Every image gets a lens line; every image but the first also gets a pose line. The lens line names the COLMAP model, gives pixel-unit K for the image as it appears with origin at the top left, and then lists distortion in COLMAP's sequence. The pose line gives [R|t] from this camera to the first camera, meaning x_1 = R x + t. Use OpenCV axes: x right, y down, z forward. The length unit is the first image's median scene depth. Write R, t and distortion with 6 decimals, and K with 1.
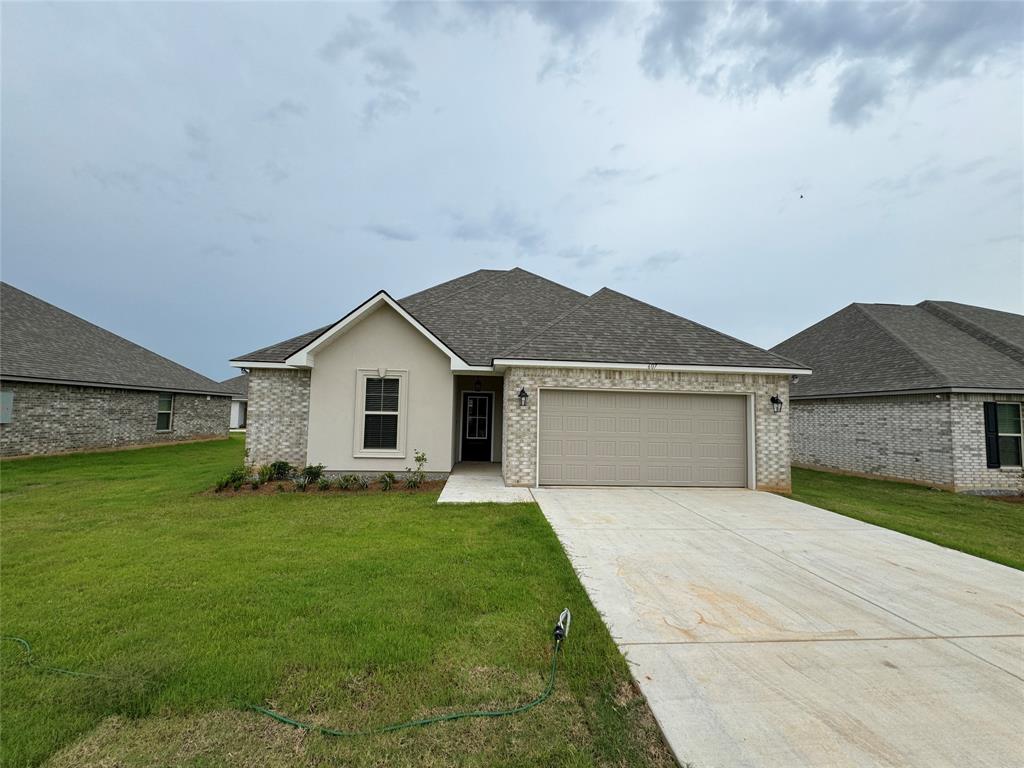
lens RADIAL K [[407.8, 0, 502.8], [0, 407.8, 389.2], [0, 0, 1]] dist [-0.003062, 0.000466]
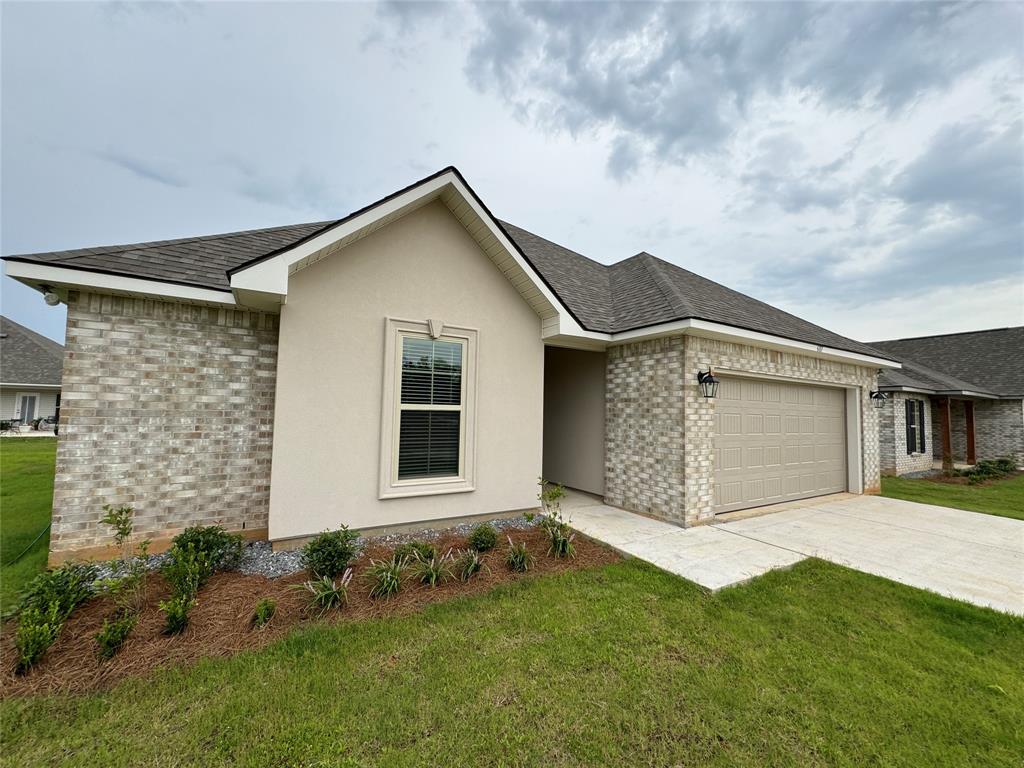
lens RADIAL K [[407.8, 0, 510.5], [0, 407.8, 384.3], [0, 0, 1]] dist [-0.003062, 0.000466]
pose [[0.894261, 0.027809, 0.446680, -0.422131], [-0.030465, 0.999535, -0.001236, 0.025665], [-0.446507, -0.012503, 0.894693, 0.474155]]
